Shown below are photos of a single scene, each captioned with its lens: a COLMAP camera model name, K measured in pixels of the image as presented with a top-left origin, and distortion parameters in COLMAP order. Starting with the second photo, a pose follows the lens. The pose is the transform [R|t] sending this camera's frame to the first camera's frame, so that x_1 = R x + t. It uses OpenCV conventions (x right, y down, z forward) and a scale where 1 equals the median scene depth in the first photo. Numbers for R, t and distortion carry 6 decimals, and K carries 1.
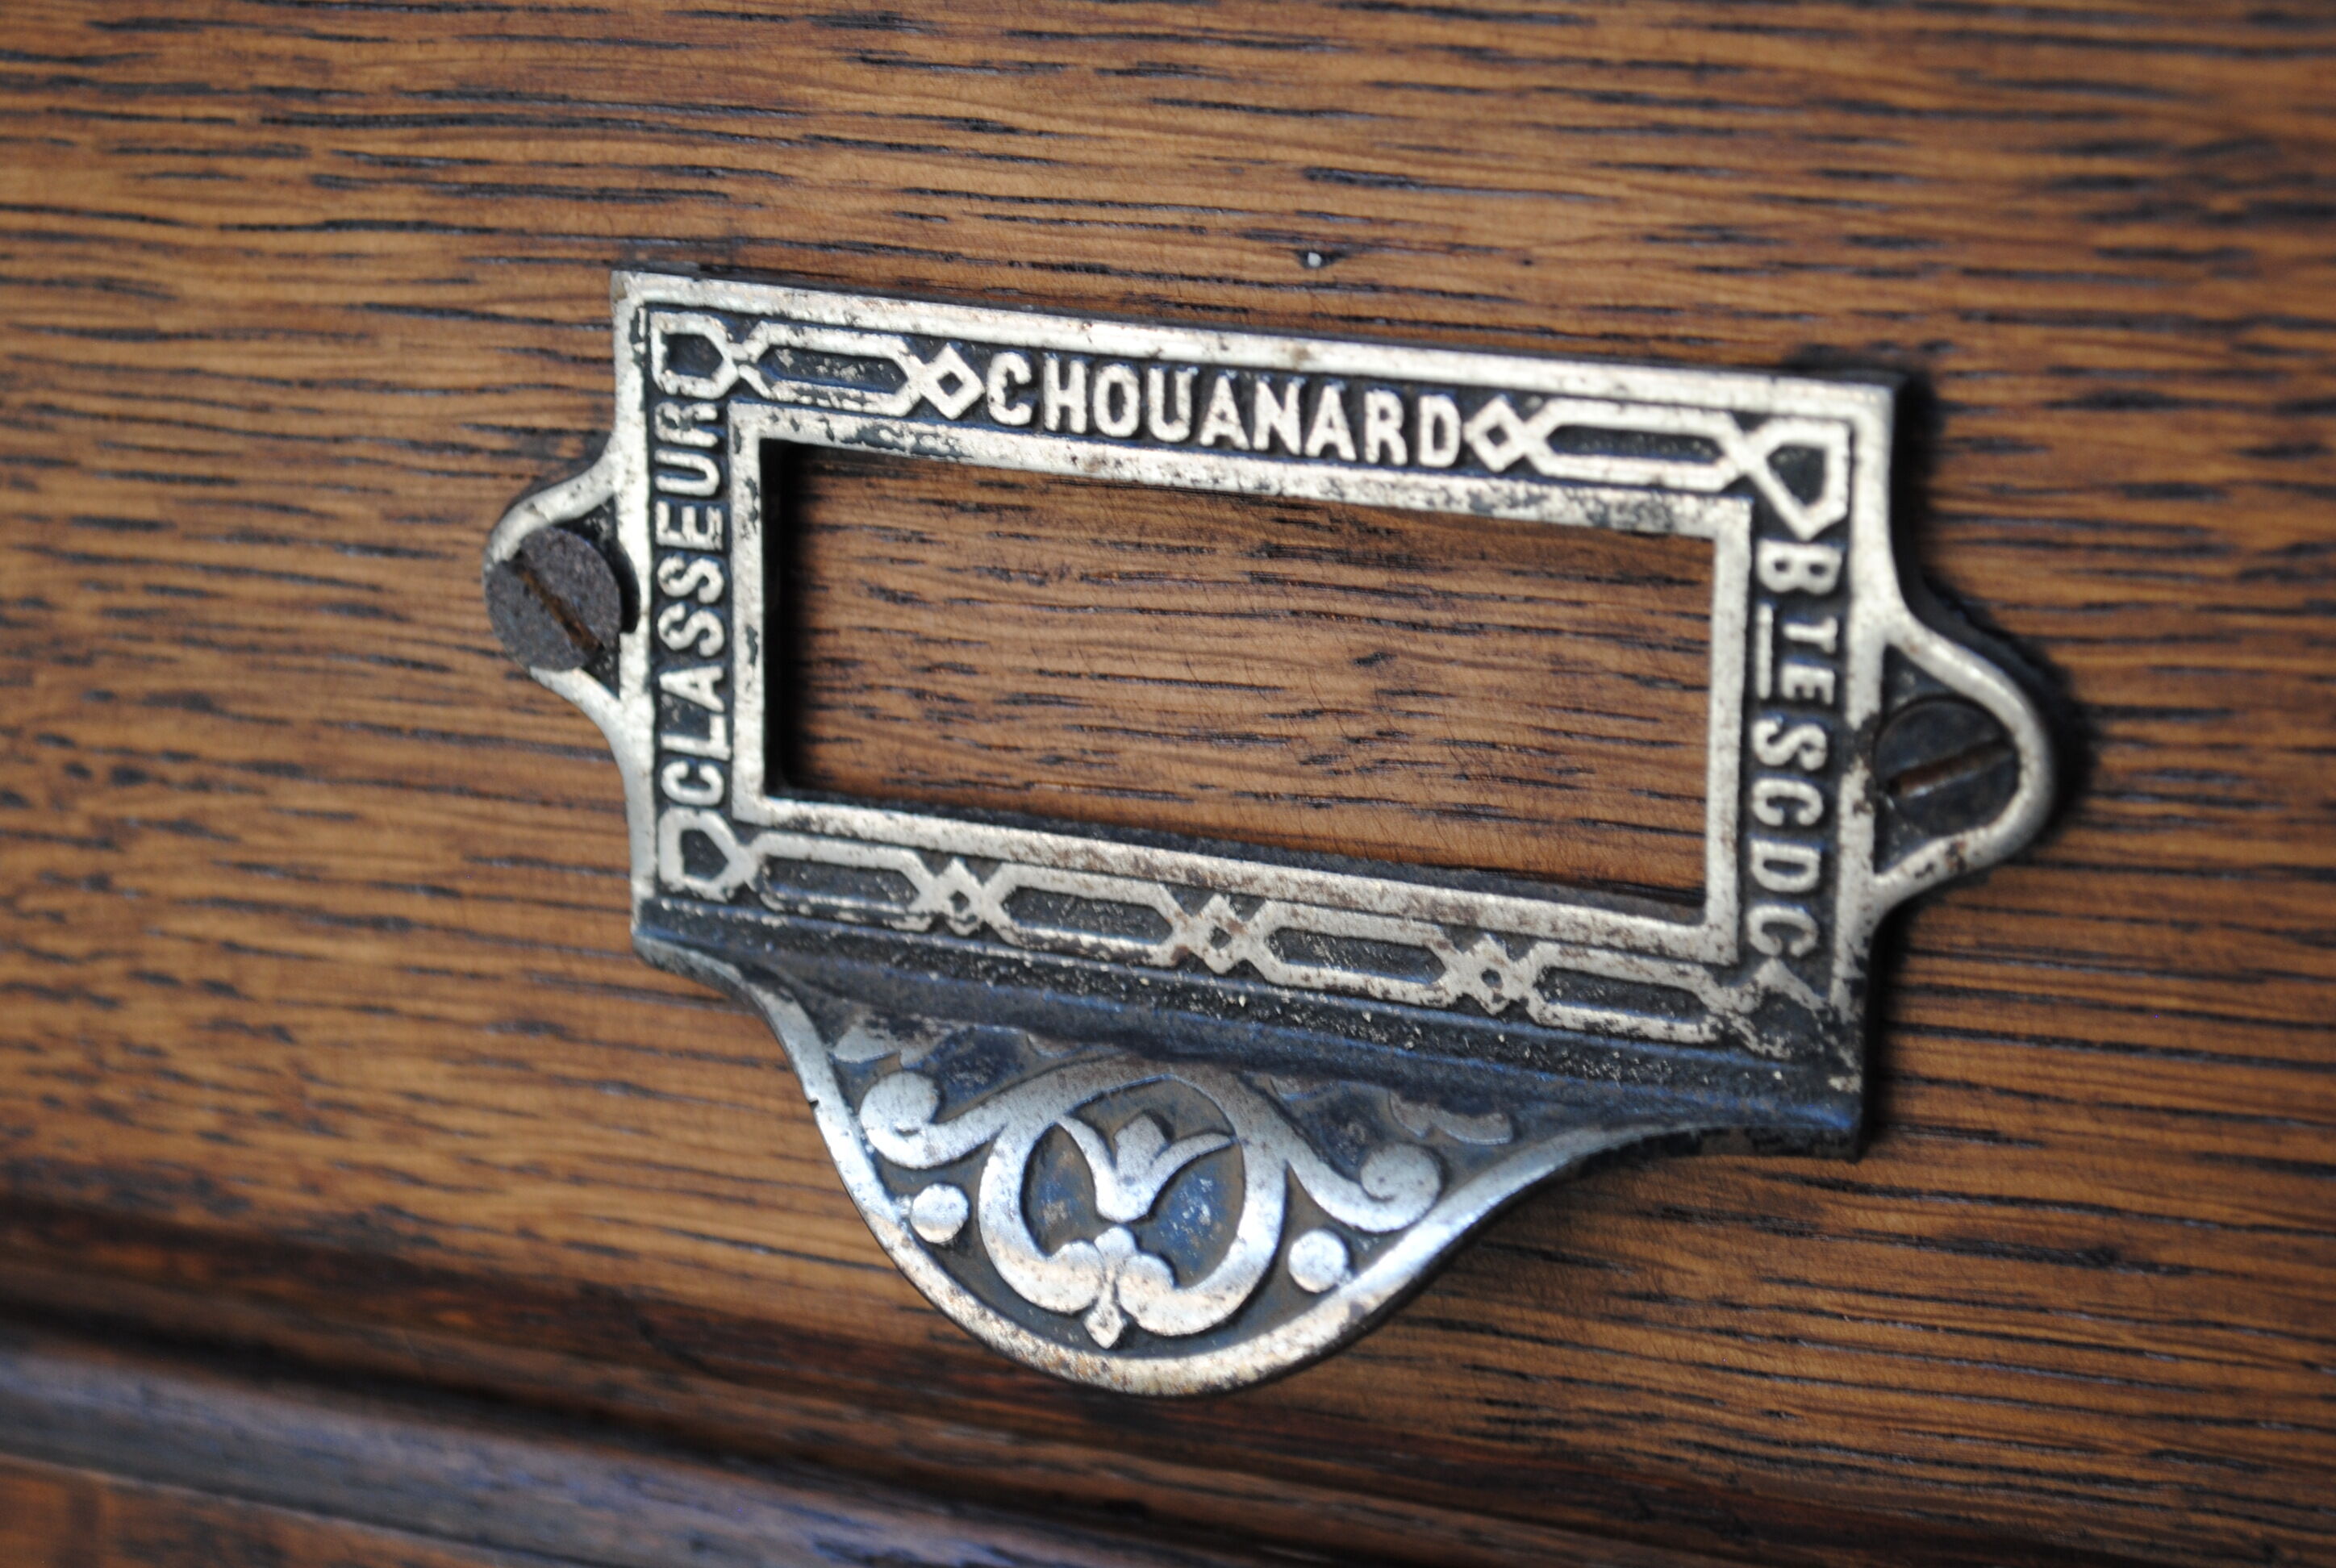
lens RADIAL K [[4997.4, 0, 1167.6], [0, 4997.4, 780.9], [0, 0, 1]] dist [0.041766, 0.115404]
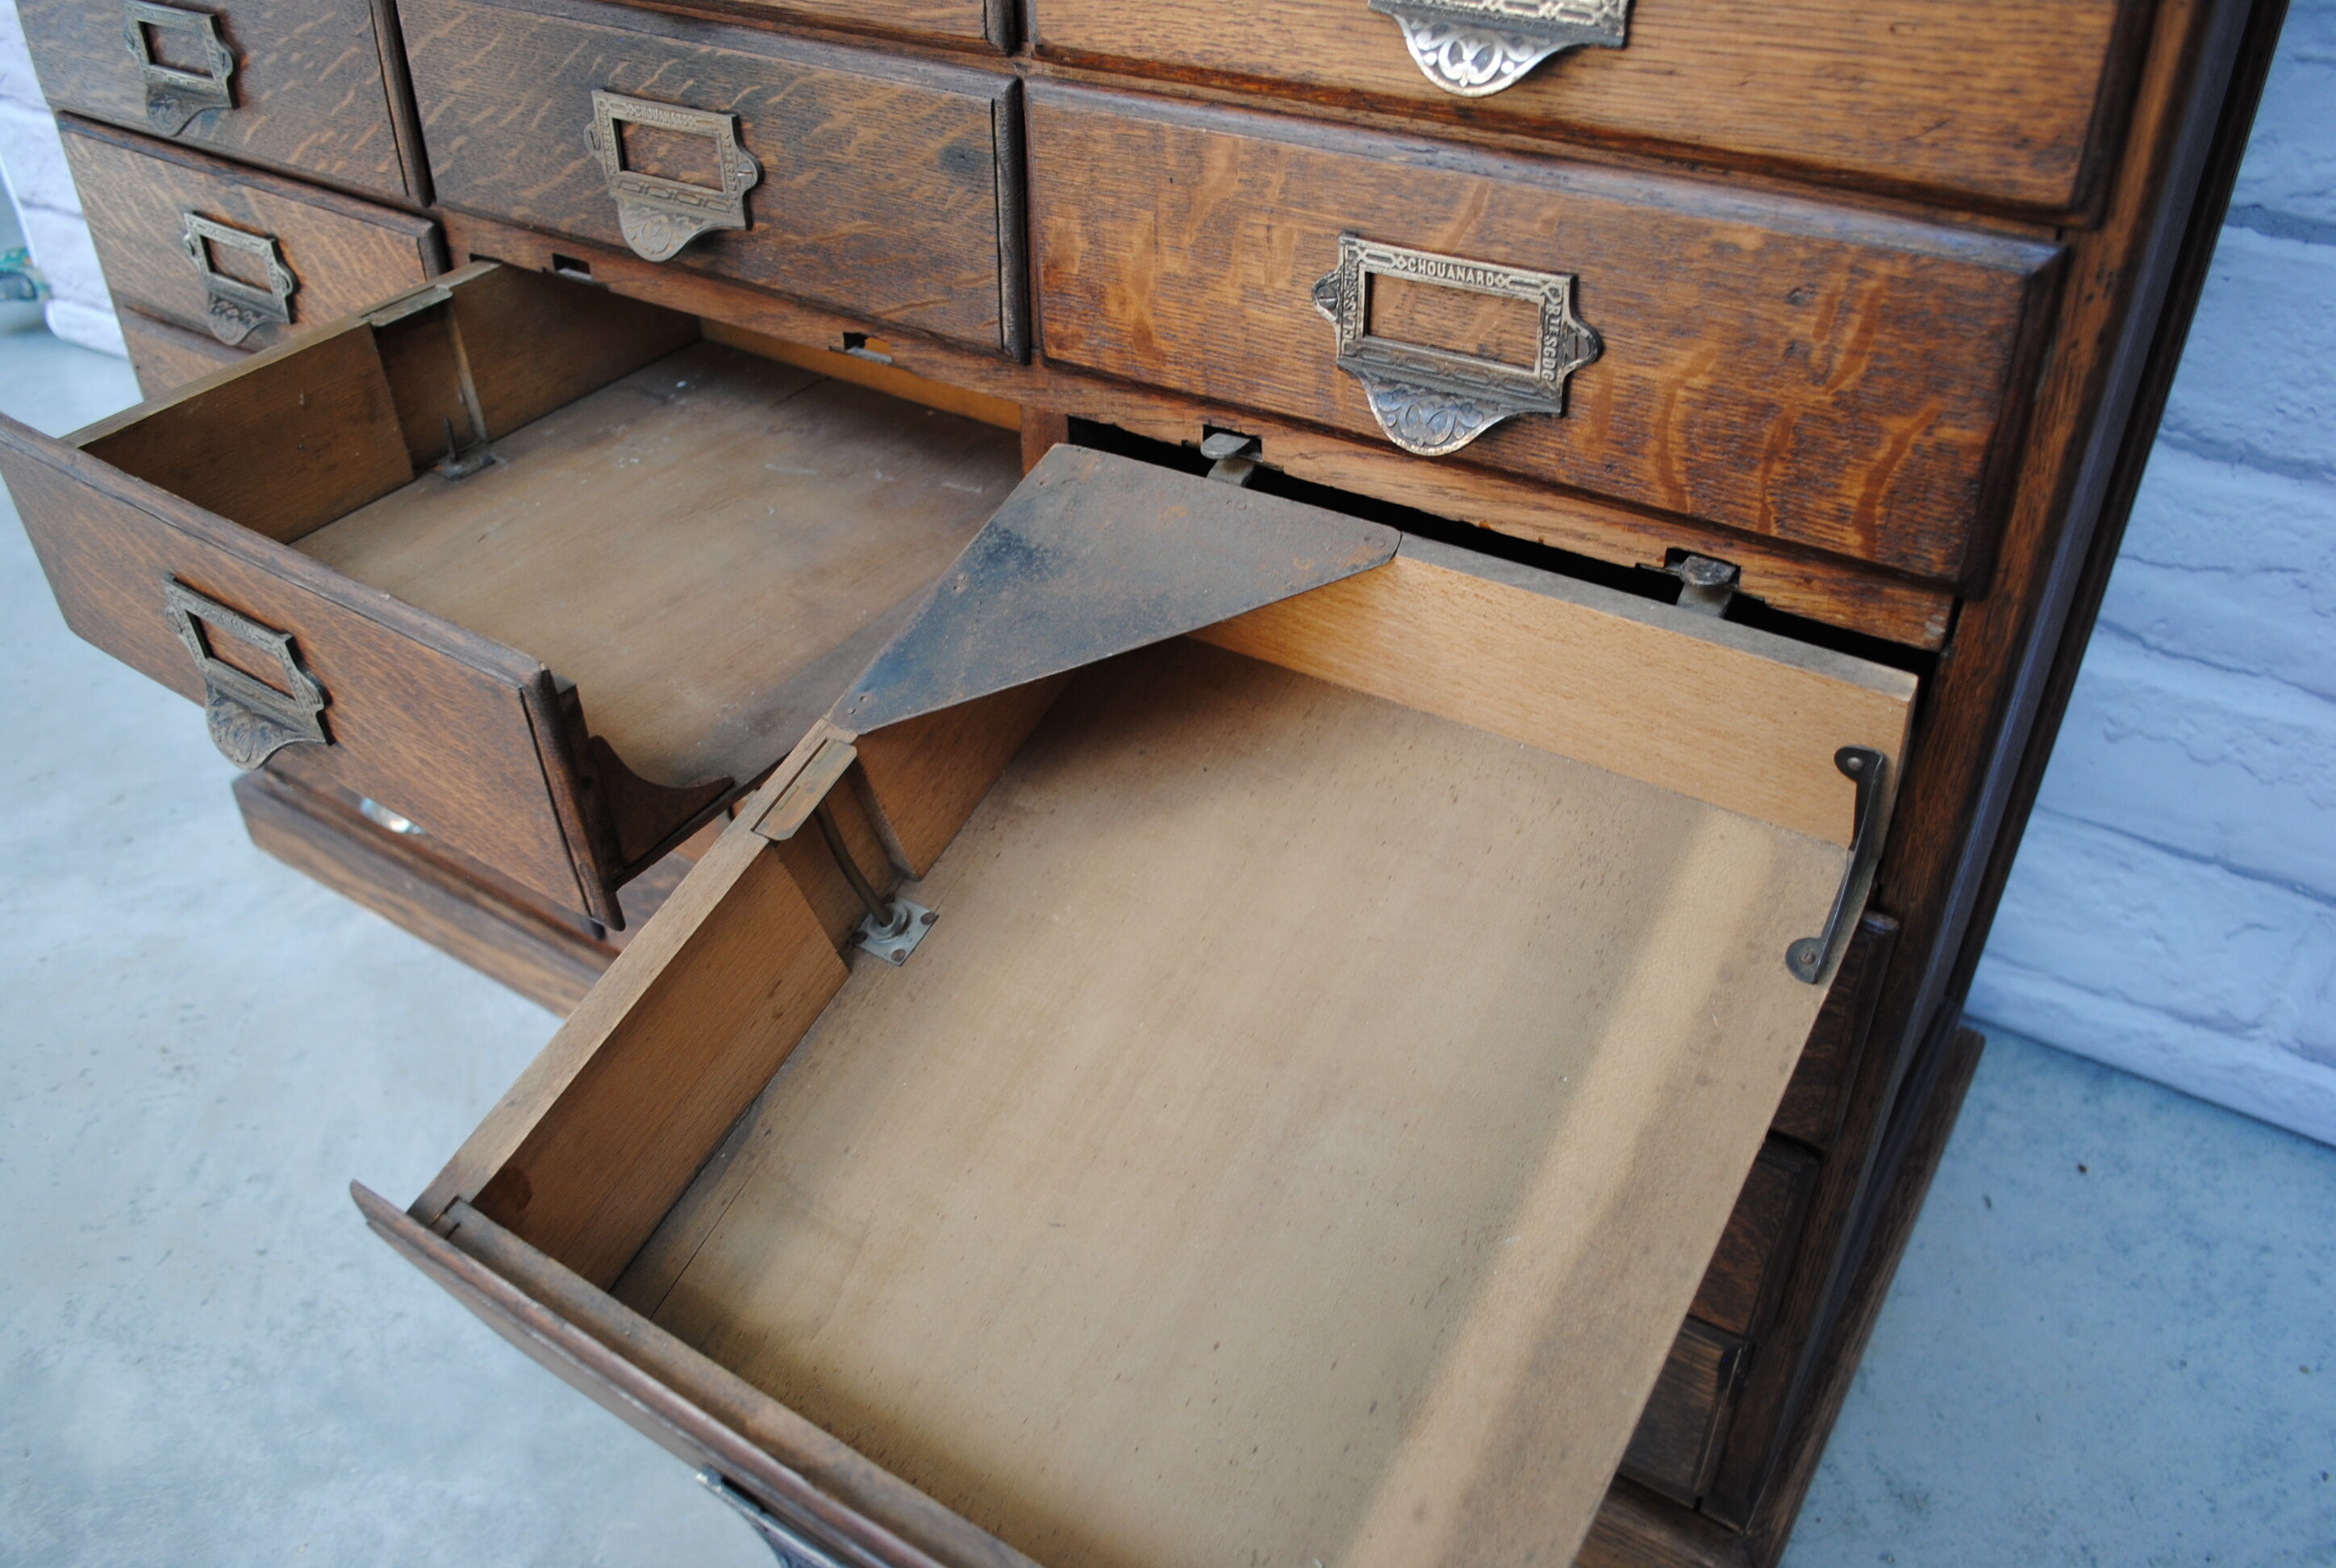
lens RADIAL K [[1832.3, 0, 1189.3], [0, 1832.3, 772.0], [0, 0, 1]] dist [-0.089399, 0.016929]
pose [[0.987240, 0.080042, -0.137663, 0.019325], [-0.031707, 0.945988, 0.322646, 0.183780], [0.156053, -0.314164, 0.936455, -0.899515]]
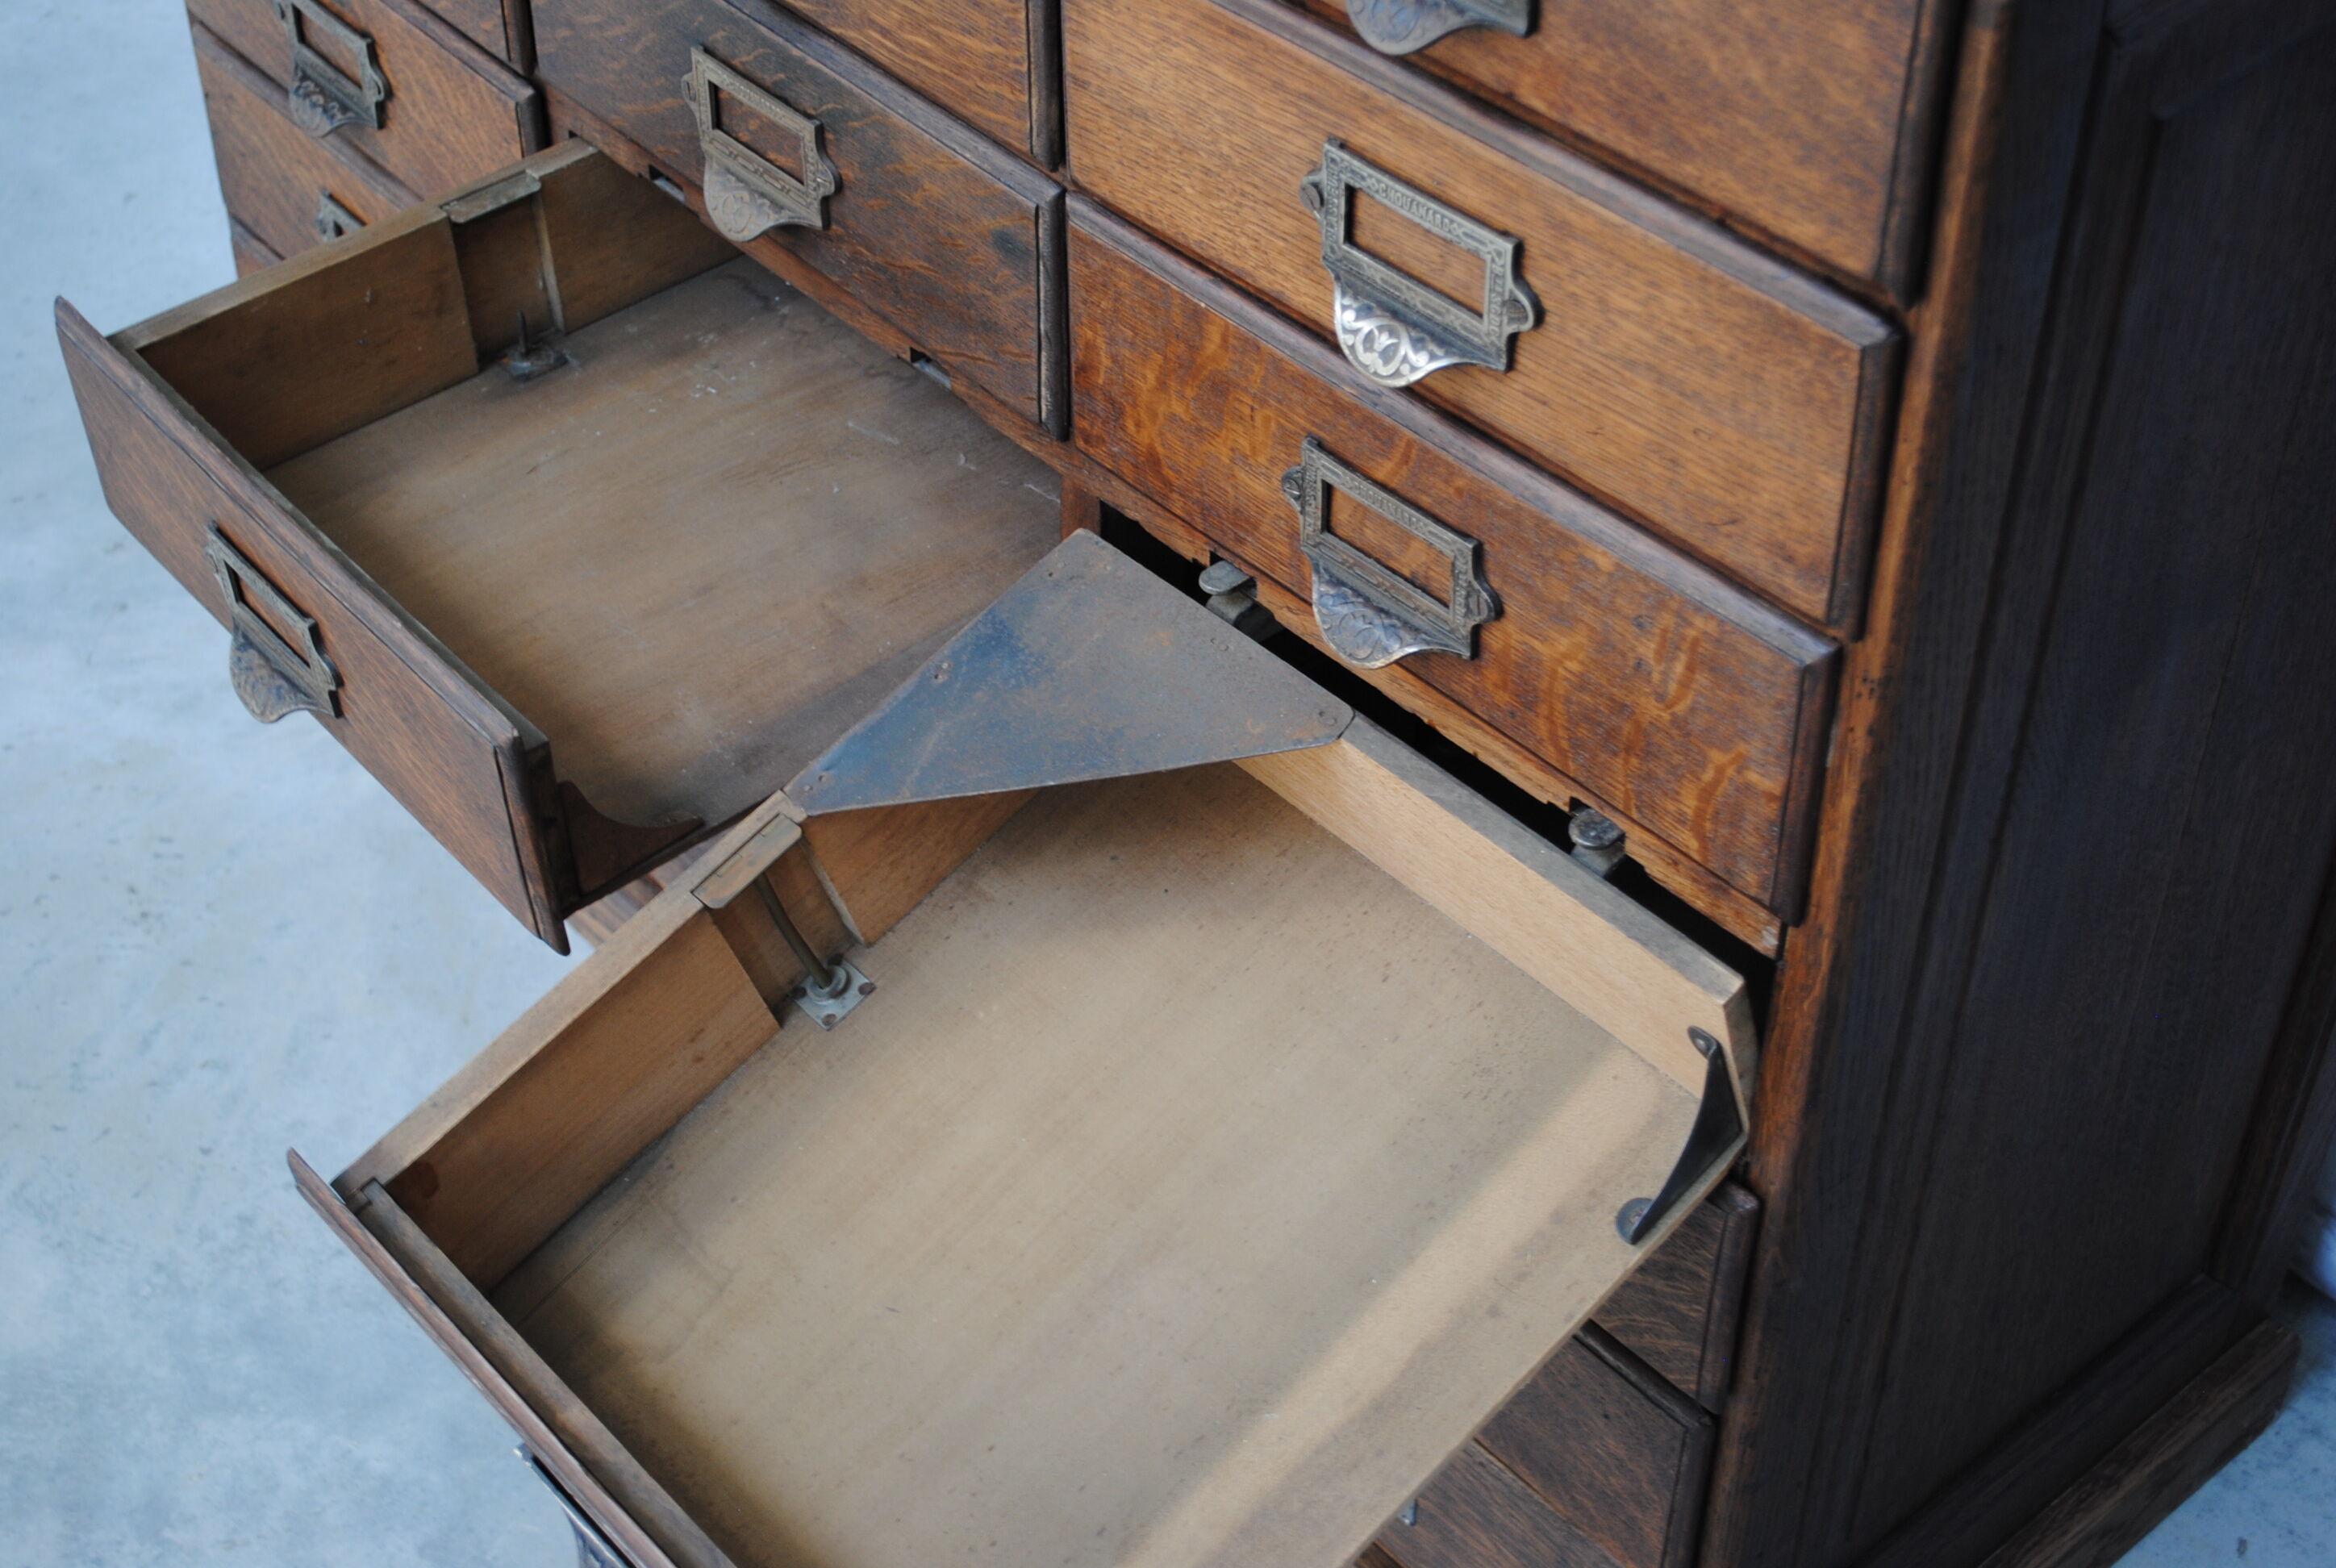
lens RADIAL K [[3419.9, 0, 1172.7], [0, 3419.9, 757.9], [0, 0, 1]] dist [-0.021276, -0.006595]
pose [[0.903270, 0.268742, -0.334485, 1.094550], [-0.110964, 0.899346, 0.422924, -1.005854], [0.414475, -0.344899, 0.842173, -2.221912]]
